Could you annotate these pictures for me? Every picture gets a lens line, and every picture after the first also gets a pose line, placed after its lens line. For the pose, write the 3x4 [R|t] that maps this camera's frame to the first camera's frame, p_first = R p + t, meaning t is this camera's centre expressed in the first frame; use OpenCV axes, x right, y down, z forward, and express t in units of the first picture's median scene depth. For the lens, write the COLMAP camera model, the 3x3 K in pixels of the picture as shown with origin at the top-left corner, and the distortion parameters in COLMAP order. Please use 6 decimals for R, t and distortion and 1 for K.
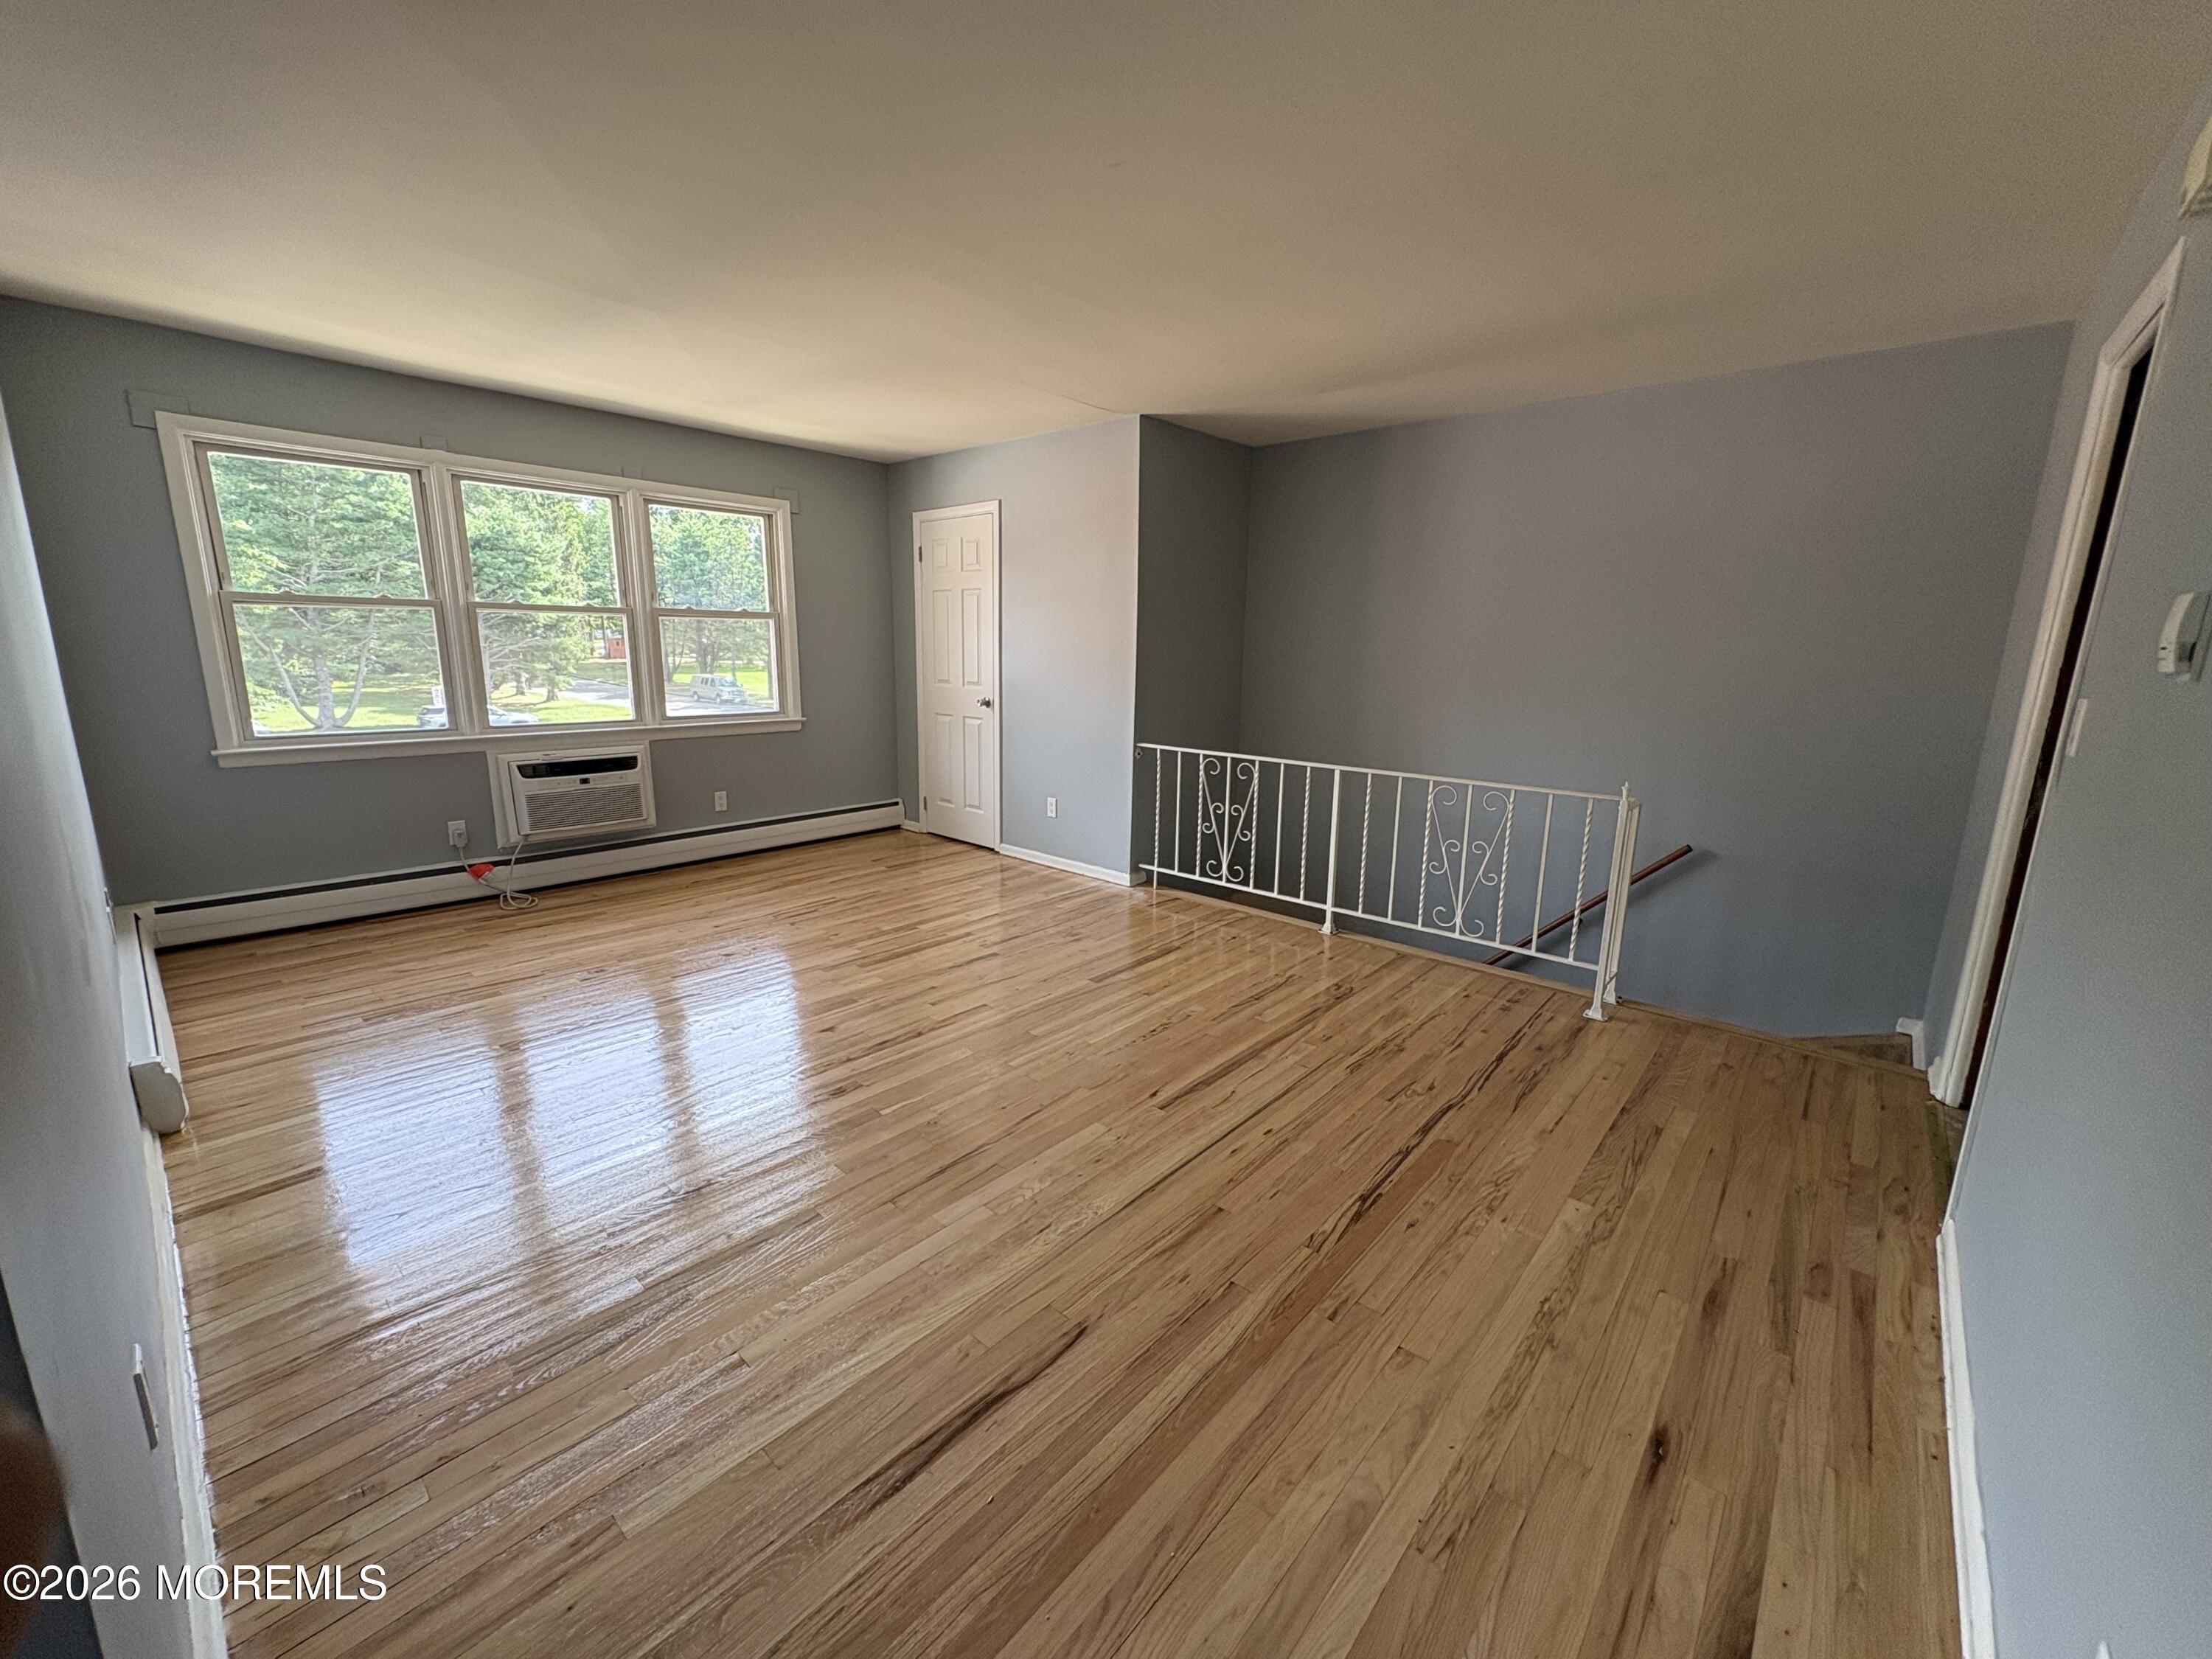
lens RADIAL K [[882.4, 0, 1106.0], [0, 882.4, 829.5], [0, 0, 1]] dist [-0.001306, -0.000083]
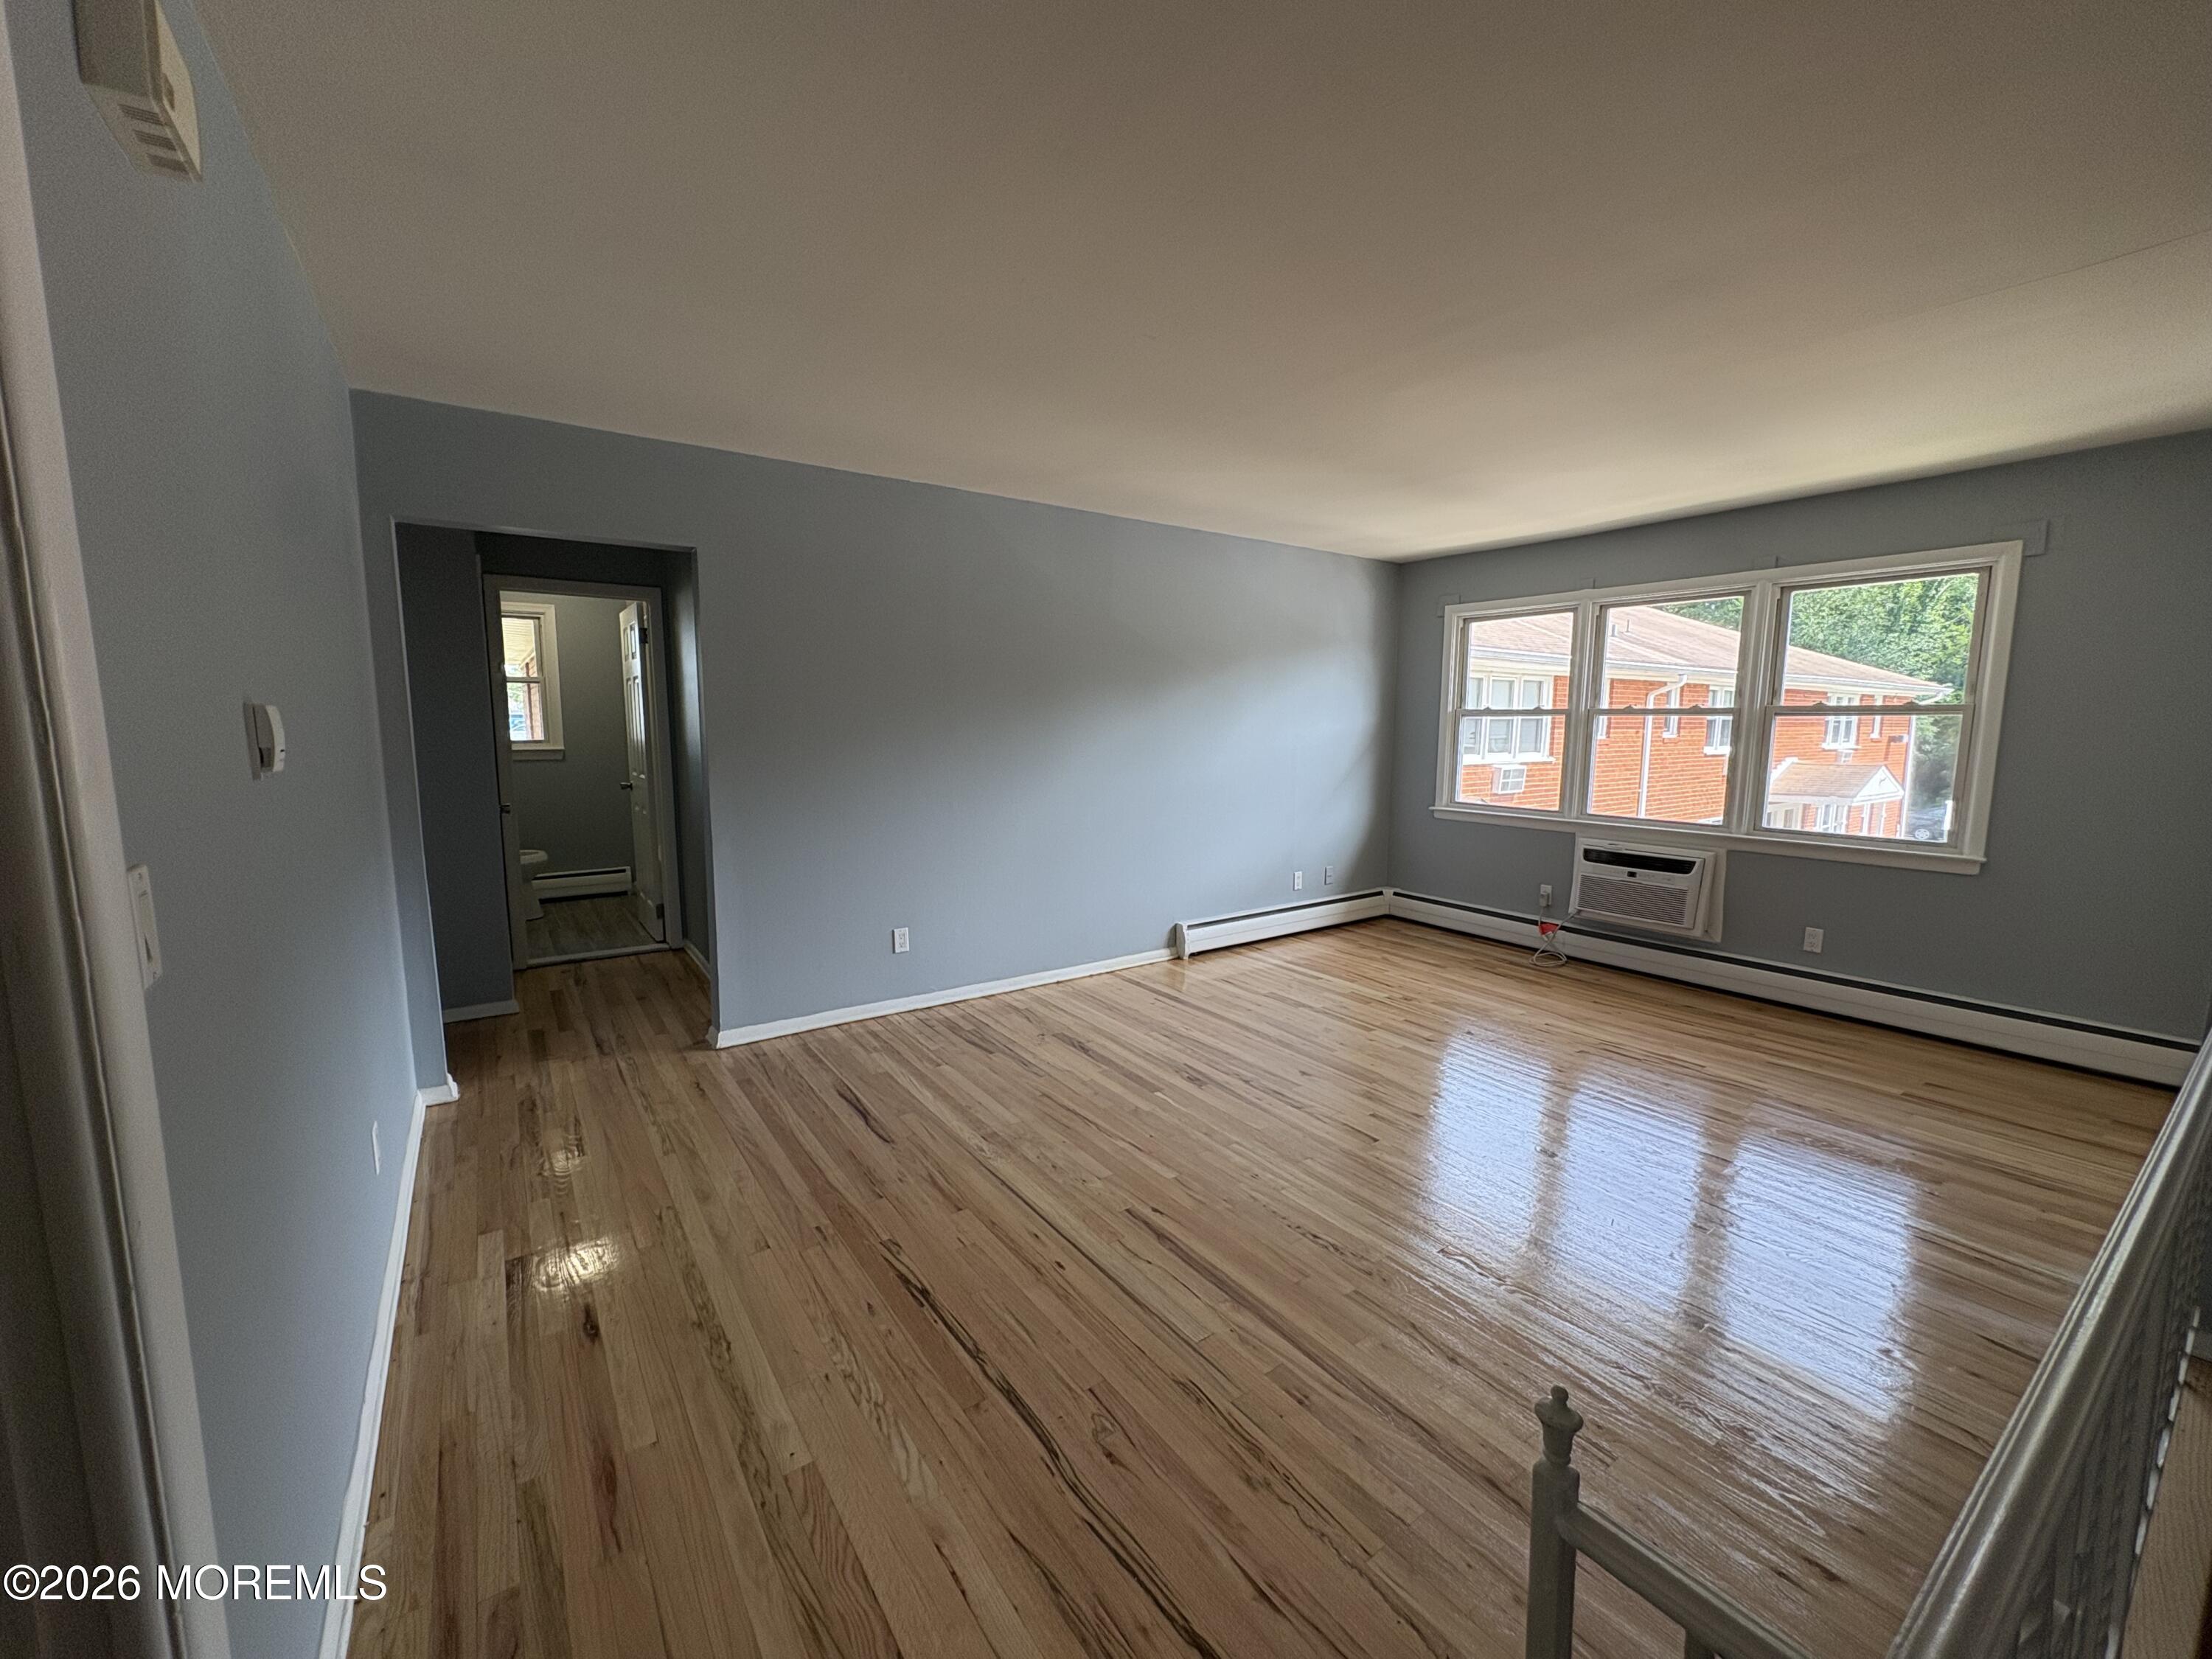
lens RADIAL K [[882.4, 0, 1106.0], [0, 882.4, 829.5], [0, 0, 1]] dist [-0.001306, -0.000083]
pose [[-0.234184, 0.102294, -0.966796, 0.673730], [-0.207501, 0.966275, 0.152501, -0.165184], [0.949790, 0.236324, -0.205060, 0.743834]]
